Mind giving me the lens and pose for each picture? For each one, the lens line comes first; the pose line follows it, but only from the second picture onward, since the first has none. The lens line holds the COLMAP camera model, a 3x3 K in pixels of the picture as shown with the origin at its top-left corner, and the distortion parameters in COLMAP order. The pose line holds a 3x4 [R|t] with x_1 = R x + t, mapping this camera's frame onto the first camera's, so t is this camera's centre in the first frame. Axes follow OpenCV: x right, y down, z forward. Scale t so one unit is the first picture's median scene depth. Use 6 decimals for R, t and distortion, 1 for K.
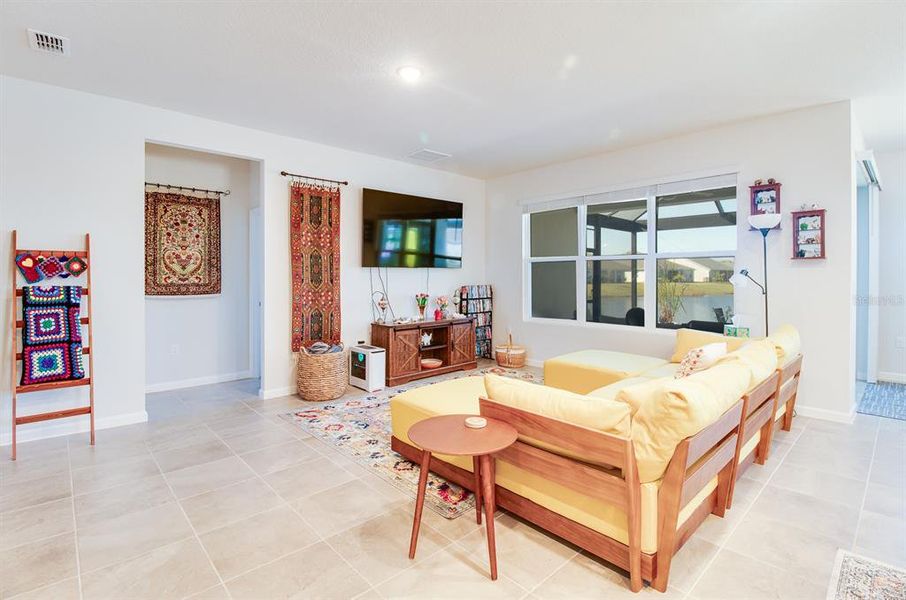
lens RADIAL K [[426.7, 0, 454.5], [0, 426.7, 276.5], [0, 0, 1]] dist [0.003524, -0.014767]
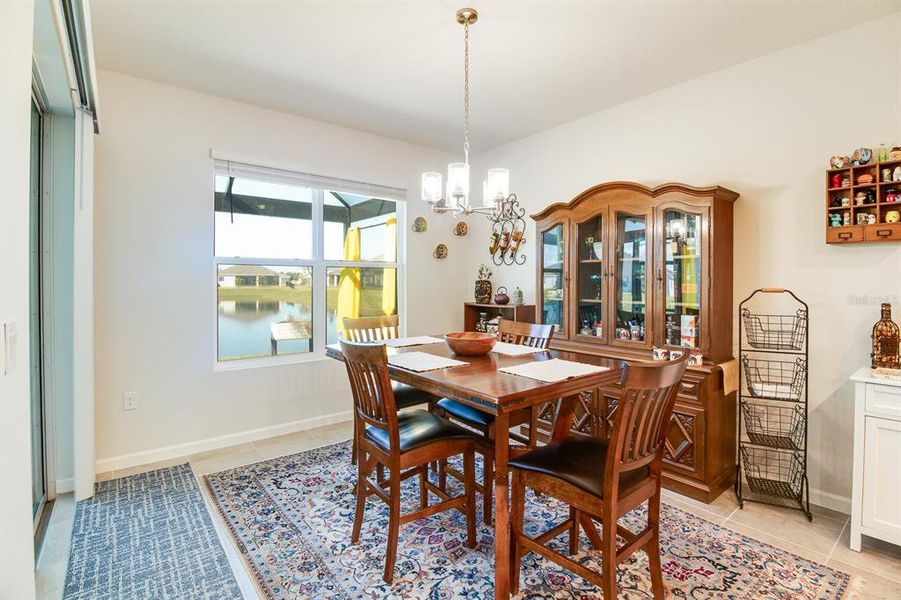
lens RADIAL K [[418.8, 0, 452.4], [0, 418.8, 286.0], [0, 0, 1]] dist [0.001452, -0.013159]
pose [[0.076258, -0.010093, 0.997037, 0.564417], [-0.001636, 0.999946, 0.010248, -0.012626], [-0.997087, -0.002412, 0.076237, 0.555307]]
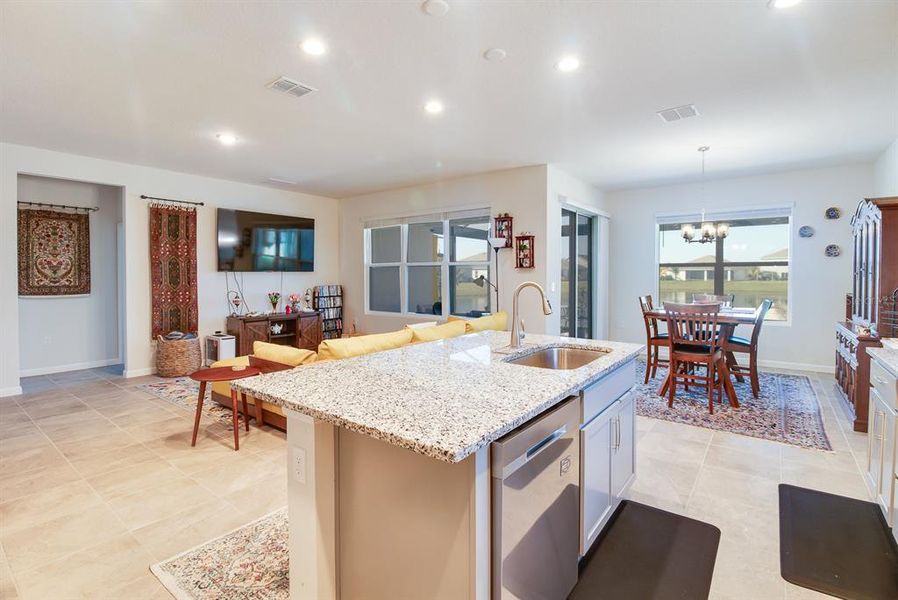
lens RADIAL K [[424.9, 0, 459.3], [0, 424.9, 280.2], [0, 0, 1]] dist [-0.001266, -0.012084]
pose [[0.984313, -0.001642, 0.176425, 0.270425], [-0.000356, 0.999936, 0.011292, -0.011820], [-0.176432, -0.011178, 0.984249, -0.355424]]
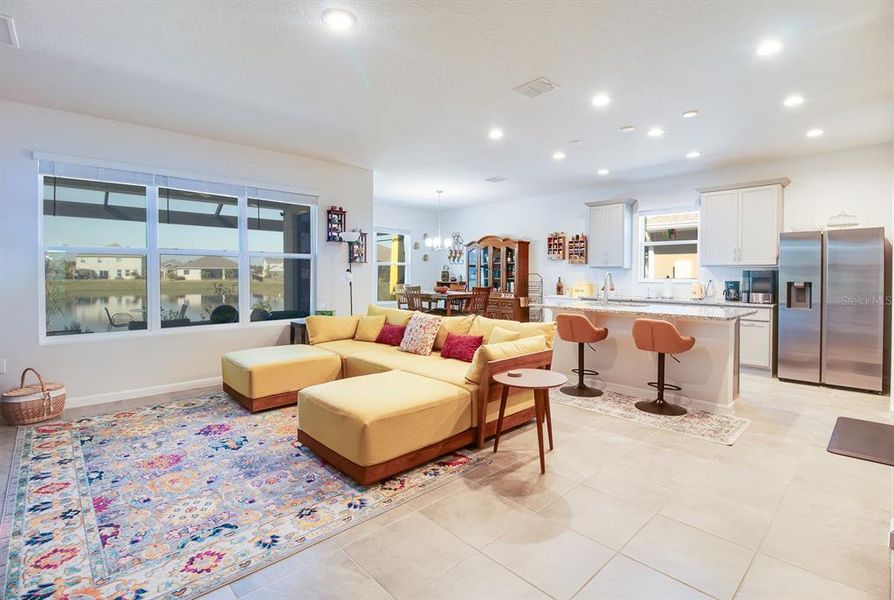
lens RADIAL K [[423.0, 0, 457.2], [0, 423.0, 280.2], [0, 0, 1]] dist [-0.001266, -0.012084]
pose [[-0.018213, -0.012210, 0.999760, -0.606918], [-0.001329, 0.999925, 0.012188, 0.003078], [-0.999833, -0.001106, -0.018227, 0.536196]]
